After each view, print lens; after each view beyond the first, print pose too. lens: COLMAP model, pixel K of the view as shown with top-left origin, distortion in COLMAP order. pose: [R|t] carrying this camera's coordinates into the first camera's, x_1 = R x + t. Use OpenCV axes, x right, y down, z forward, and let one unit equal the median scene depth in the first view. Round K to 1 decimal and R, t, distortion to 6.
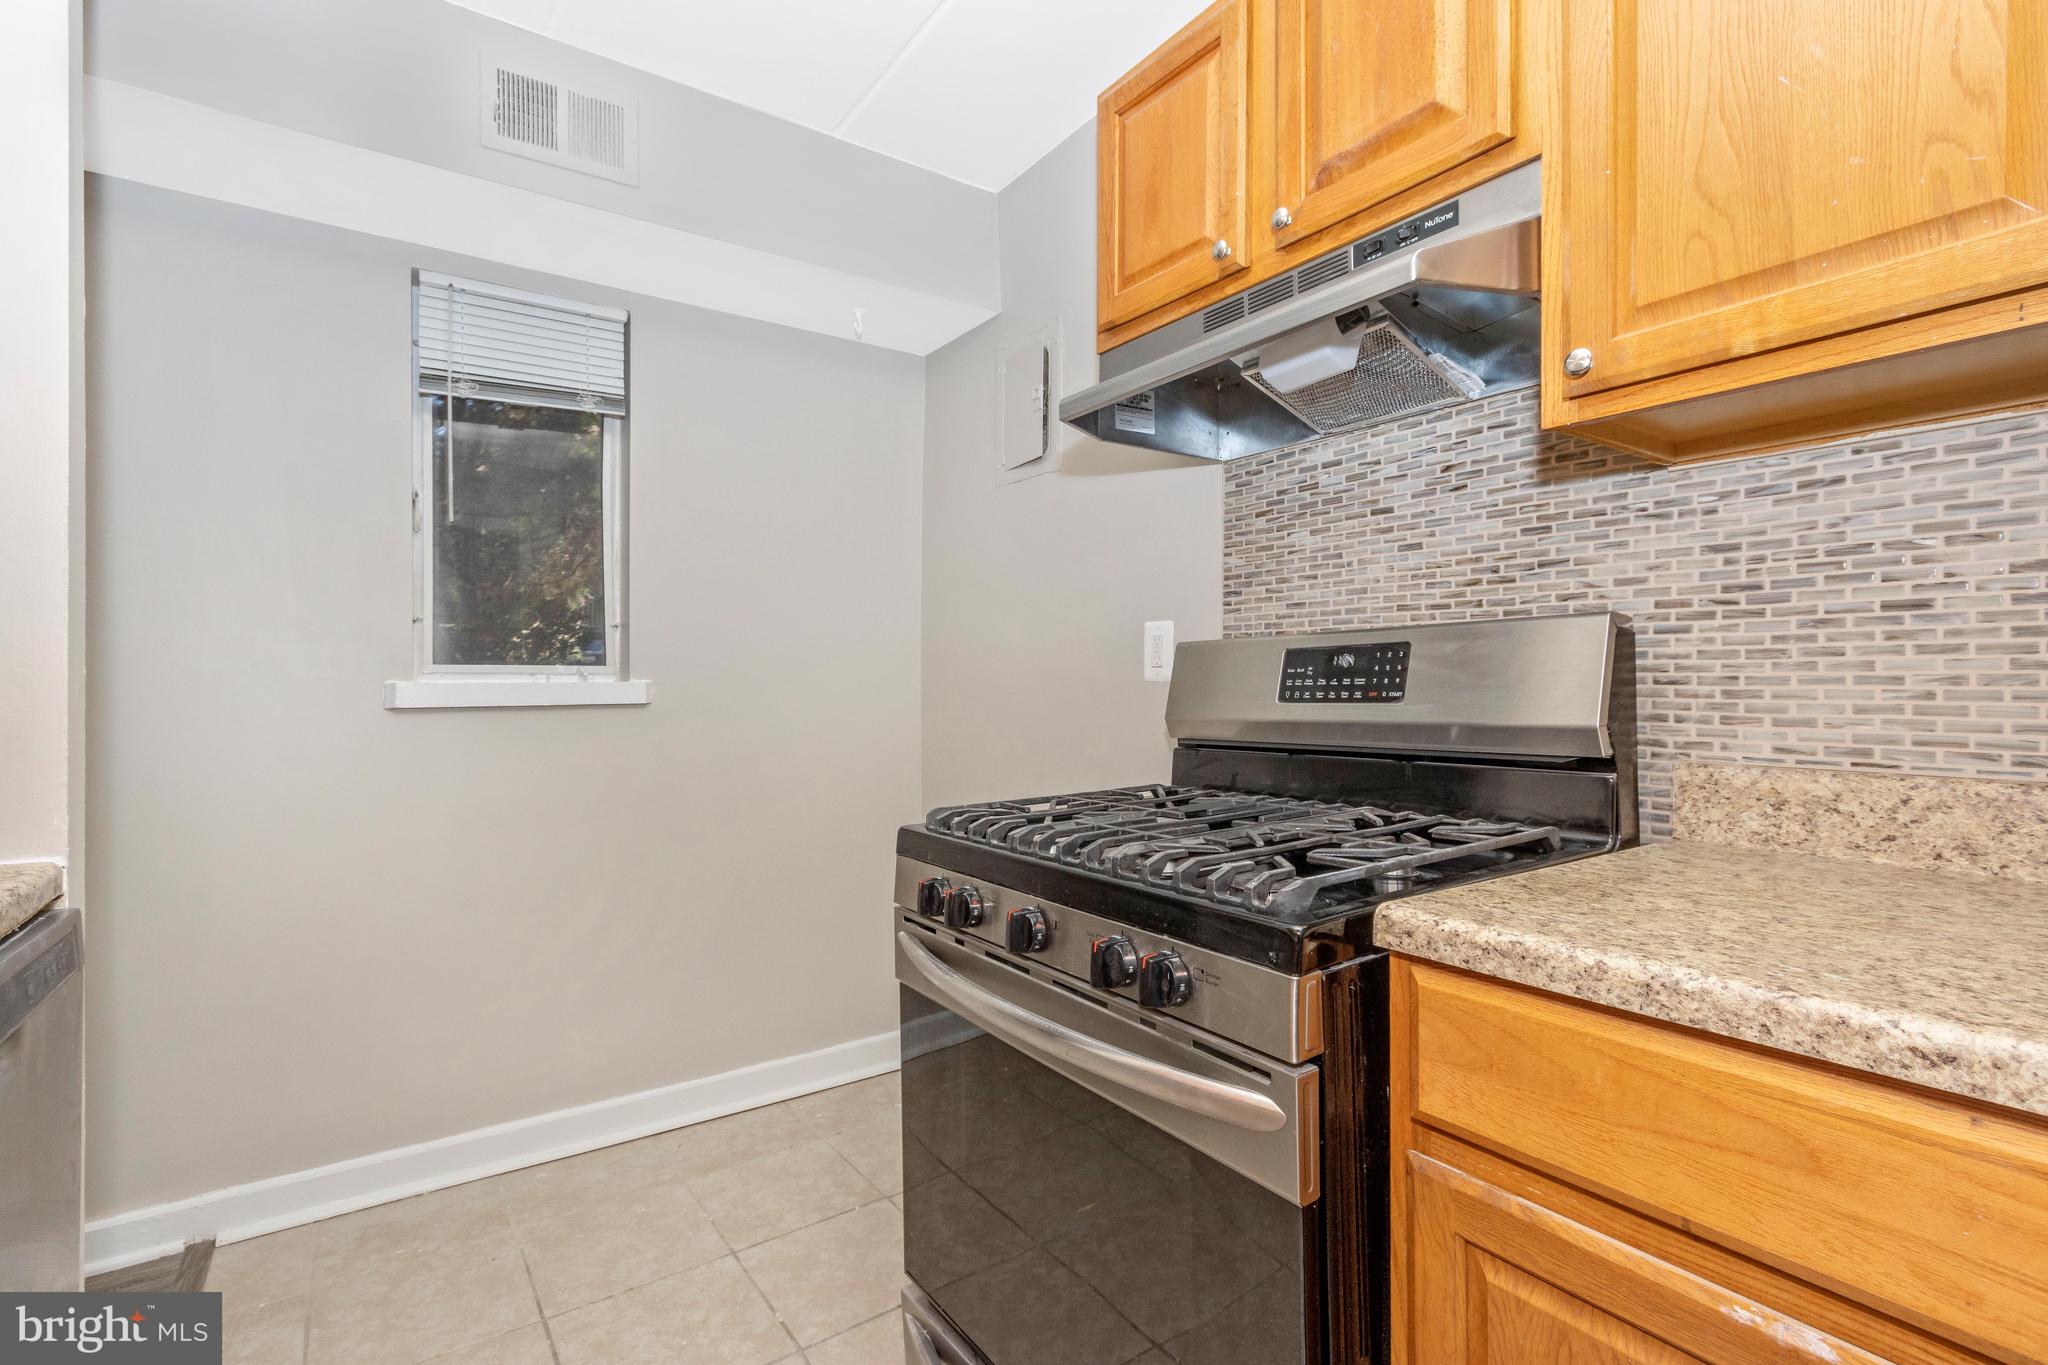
lens RADIAL K [[941.2, 0, 1026.4], [0, 941.2, 681.3], [0, 0, 1]] dist [0.003019, -0.002133]
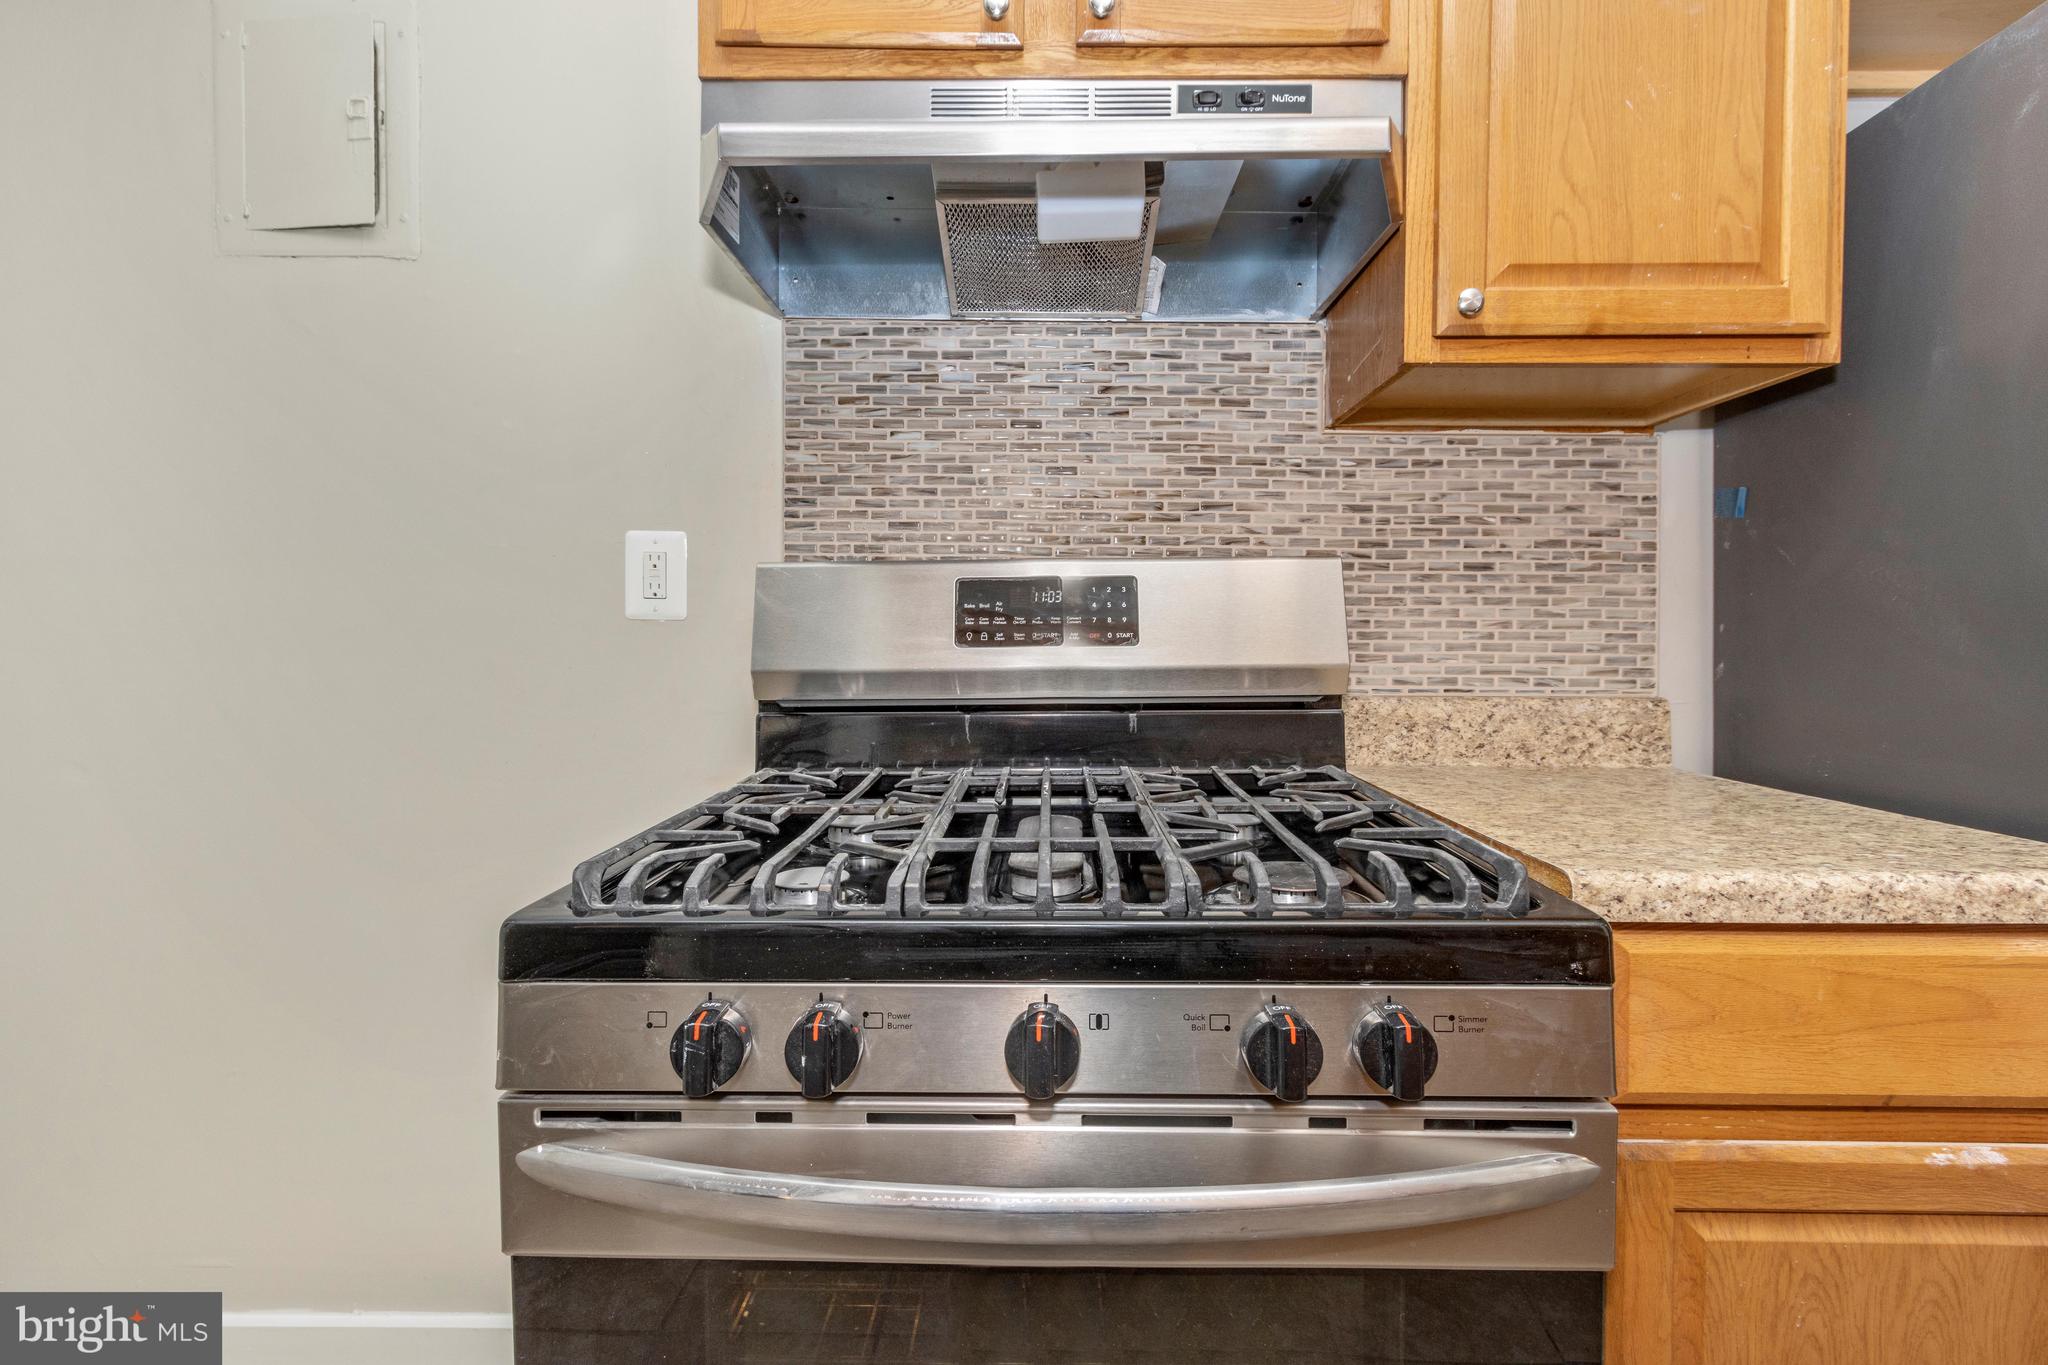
lens RADIAL K [[941.2, 0, 1030.1], [0, 941.2, 673.2], [0, 0, 1]] dist [0.003019, -0.002133]
pose [[0.585326, -0.024484, 0.810429, -0.387825], [-0.006717, 0.999363, 0.035043, 0.019683], [-0.810771, -0.025956, 0.584788, 0.587055]]
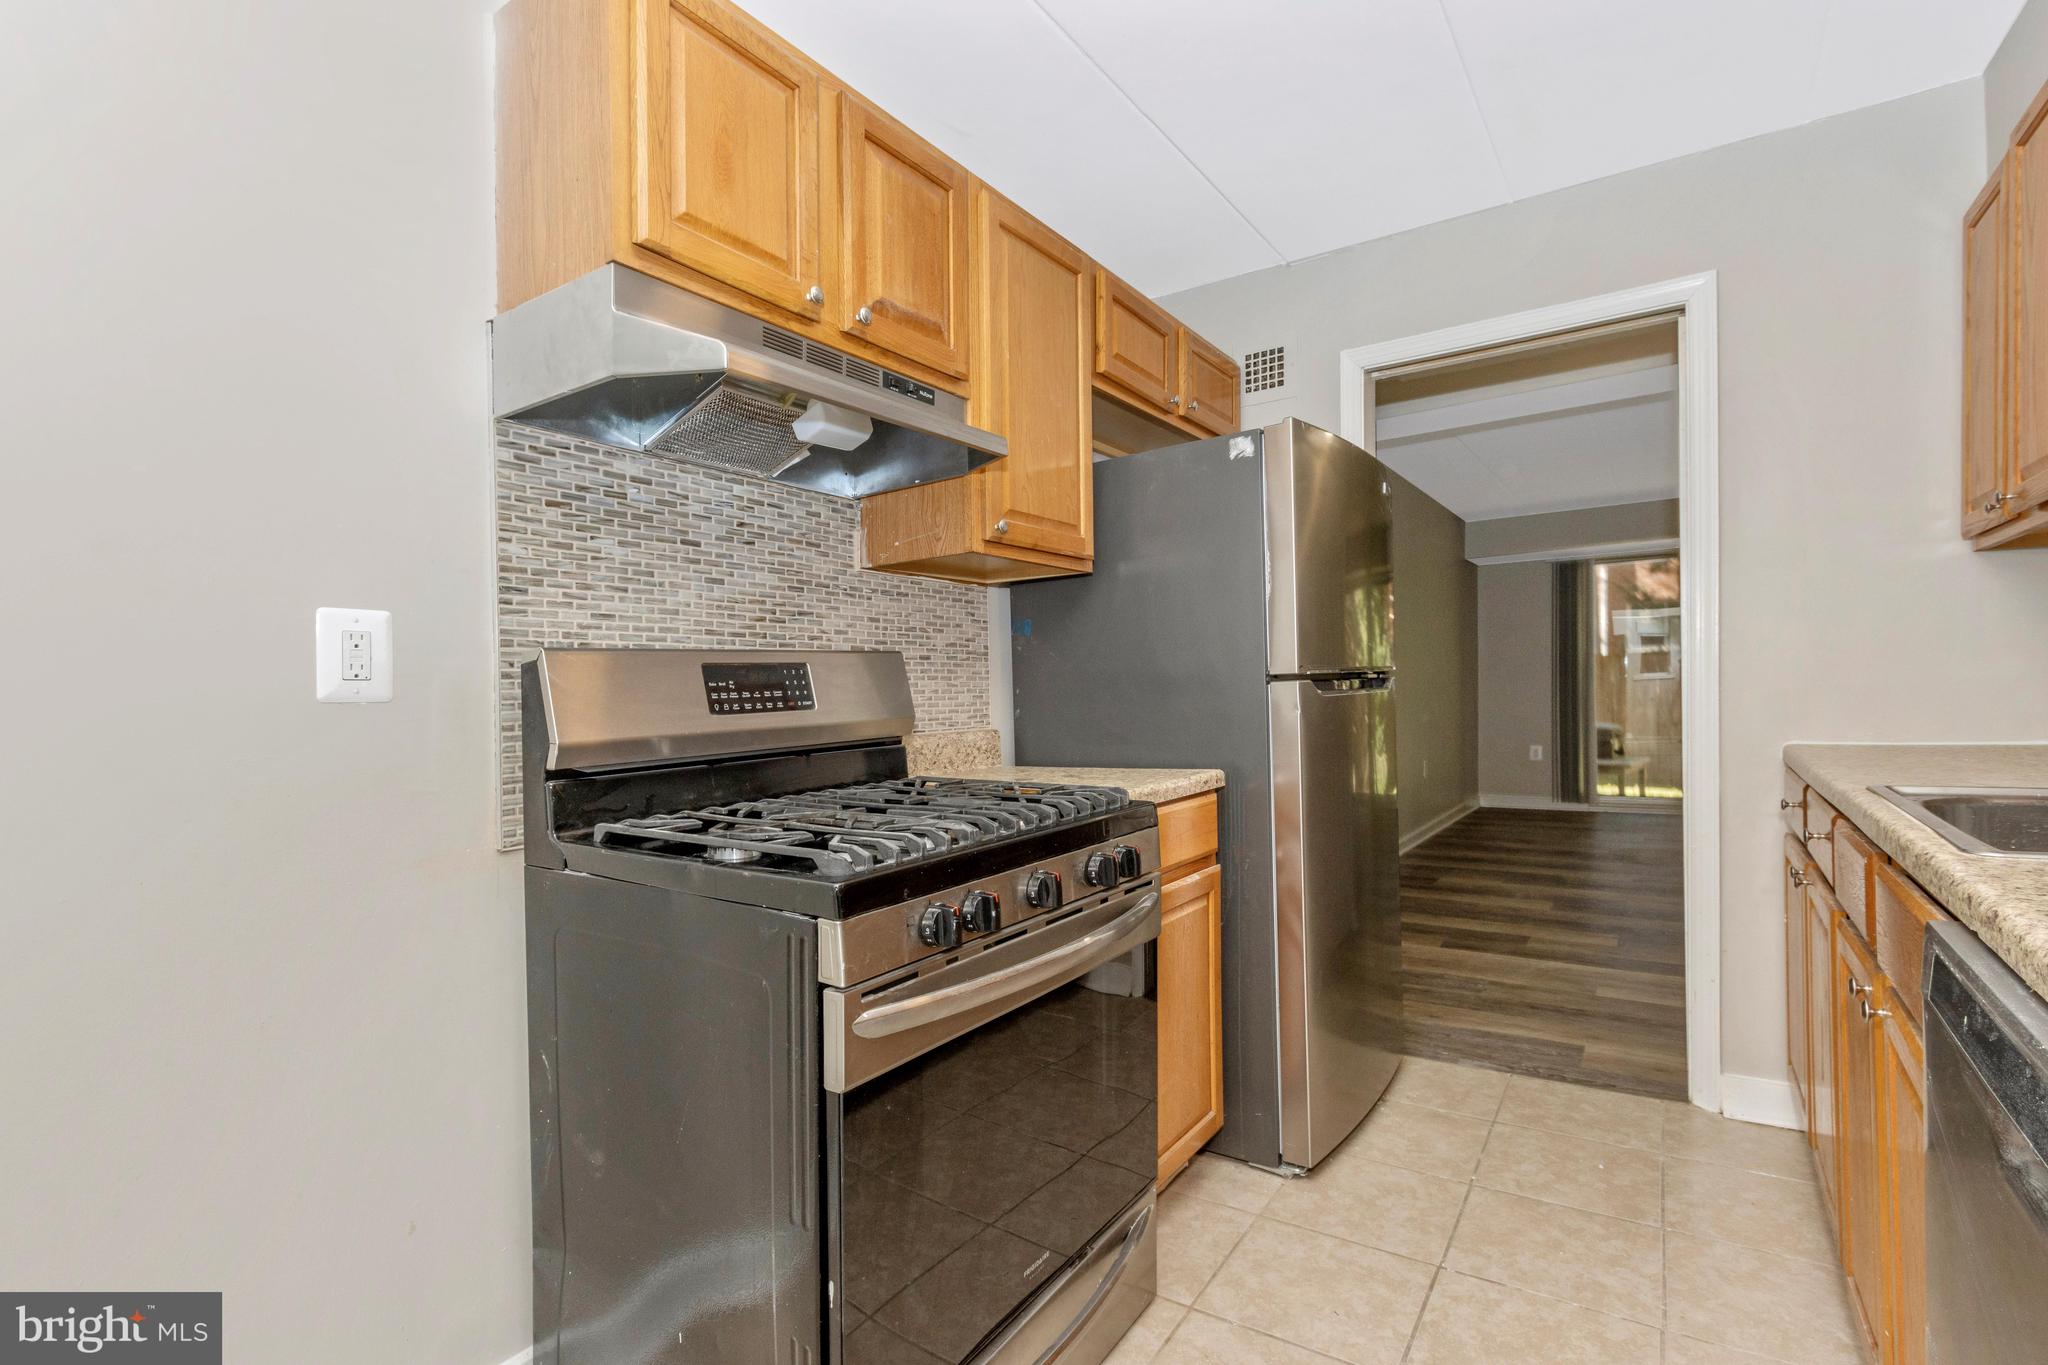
lens RADIAL K [[941.2, 0, 1037.8], [0, 941.2, 670.9], [0, 0, 1]] dist [0.003019, -0.002133]
pose [[-0.352623, 0.040717, 0.934879, -0.948563], [0.033498, 0.998962, -0.030873, 0.020157], [-0.935166, 0.020430, -0.353621, 1.217338]]
